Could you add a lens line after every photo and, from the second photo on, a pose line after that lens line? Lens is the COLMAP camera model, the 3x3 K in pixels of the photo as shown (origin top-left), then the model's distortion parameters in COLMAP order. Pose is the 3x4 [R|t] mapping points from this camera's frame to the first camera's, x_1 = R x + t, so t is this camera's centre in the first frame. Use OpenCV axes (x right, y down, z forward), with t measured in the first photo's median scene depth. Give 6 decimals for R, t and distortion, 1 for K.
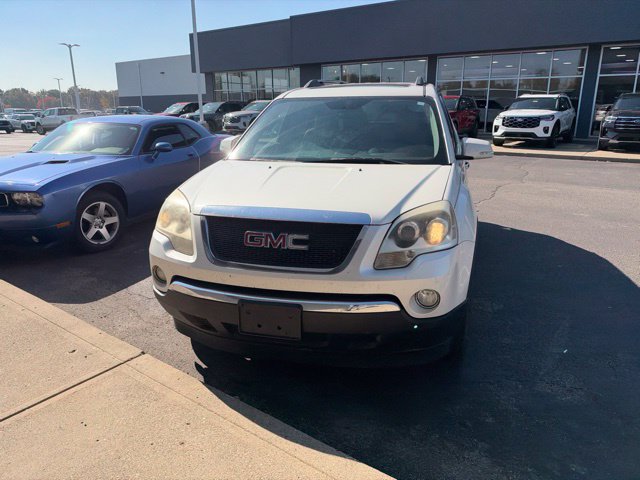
lens RADIAL K [[461.8, 0, 321.6], [0, 461.8, 239.8], [0, 0, 1]] dist [0.008800, -0.025674]
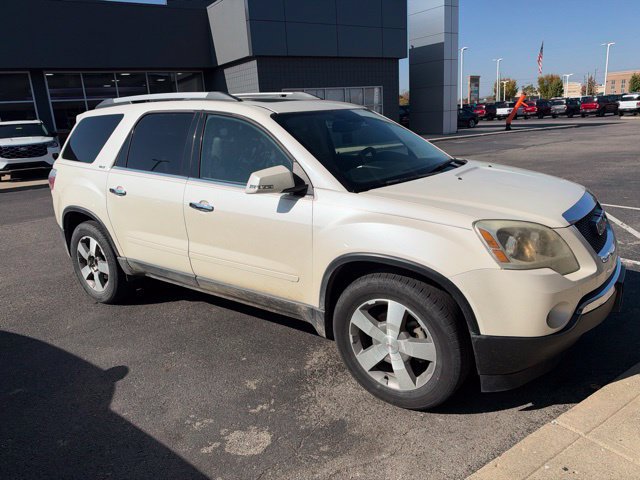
lens RADIAL K [[461.8, 0, 317.5], [0, 461.8, 239.0], [0, 0, 1]] dist [0.008800, -0.025674]
pose [[0.356925, -0.258245, 0.897727, -1.049299], [0.309915, 0.939332, 0.146995, -0.262734], [-0.881225, 0.225753, 0.415305, 0.872051]]
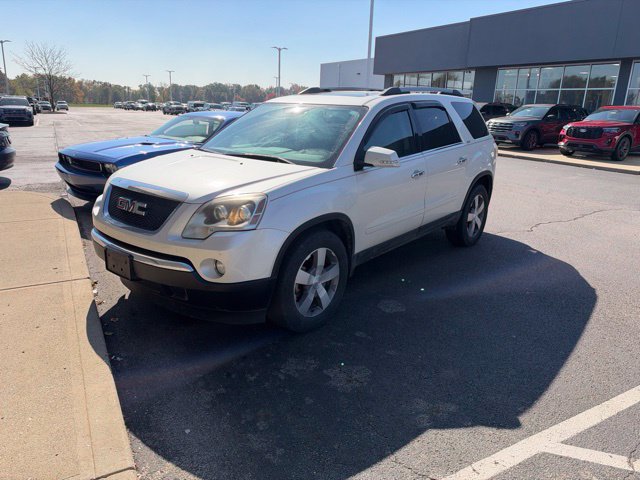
lens RADIAL K [[461.8, 0, 320.3], [0, 461.8, 234.5], [0, 0, 1]] dist [0.008800, -0.025674]
pose [[0.911311, 0.146135, -0.384912, 0.719247], [-0.150765, 0.988400, 0.018308, -0.018980], [0.383122, 0.041347, 0.922772, -0.037747]]
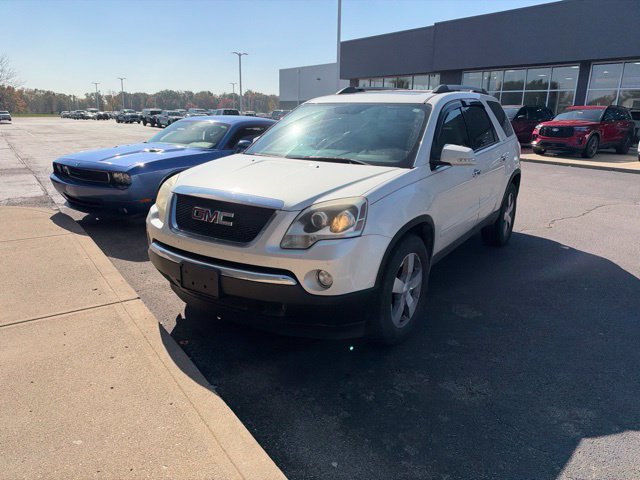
lens RADIAL K [[461.8, 0, 323.9], [0, 461.8, 237.3], [0, 0, 1]] dist [0.008800, -0.025674]
pose [[0.948951, 0.105389, -0.297295, 0.422678], [-0.110360, 0.993892, 0.000065, 0.018753], [0.295486, 0.032747, 0.954786, -0.069130]]
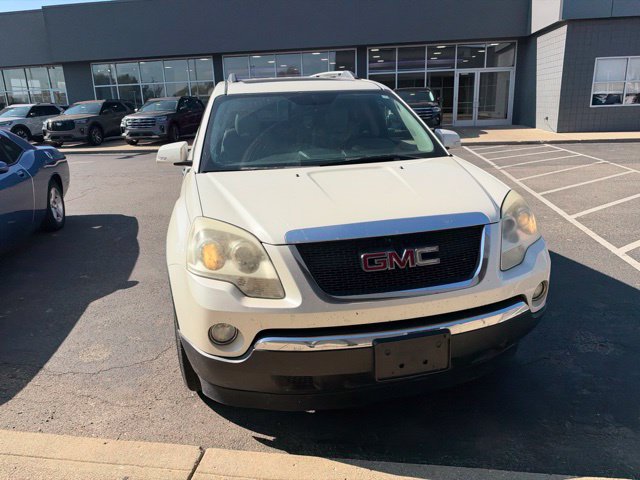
lens RADIAL K [[461.8, 0, 320.7], [0, 461.8, 235.7], [0, 0, 1]] dist [0.008800, -0.025674]
pose [[0.884276, -0.153528, 0.441005, -0.443887], [0.157266, 0.987150, 0.028319, -0.065275], [-0.439686, 0.044313, 0.897058, 0.240162]]
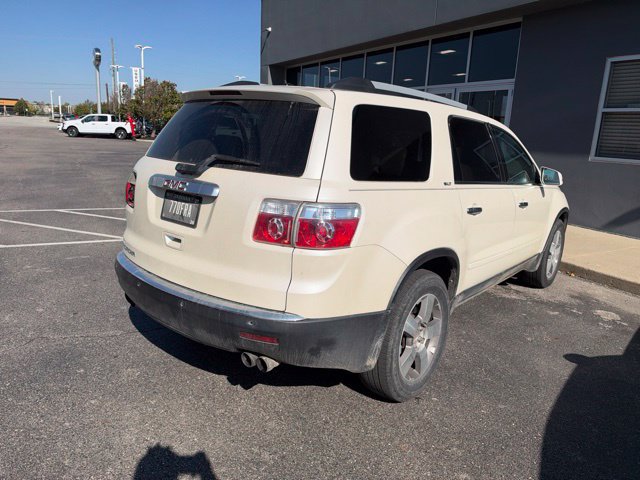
lens RADIAL K [[461.8, 0, 317.9], [0, 461.8, 240.5], [0, 0, 1]] dist [0.008800, -0.025674]
pose [[-0.905802, -0.135831, 0.401338, -0.204101], [0.072071, 0.884023, 0.461854, -0.794778], [-0.417526, 0.447273, -0.790961, 2.789530]]
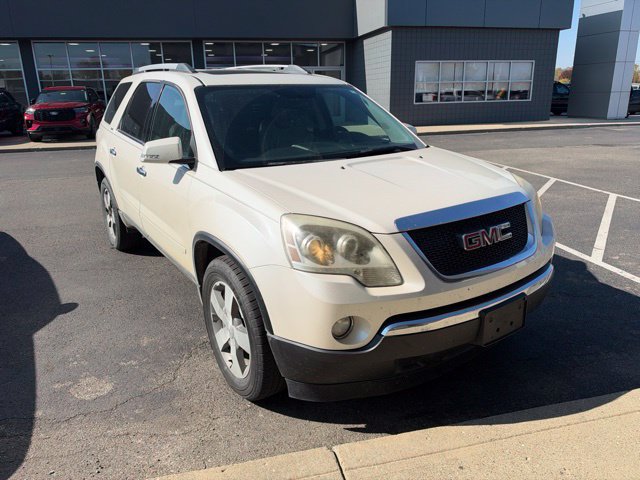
lens RADIAL K [[461.8, 0, 318.6], [0, 461.8, 236.6], [0, 0, 1]] dist [0.008800, -0.025674]
pose [[0.653053, -0.230774, 0.721294, -0.755105], [0.222599, 0.968860, 0.108443, -0.133137], [-0.723859, 0.089740, 0.684087, 0.459838]]
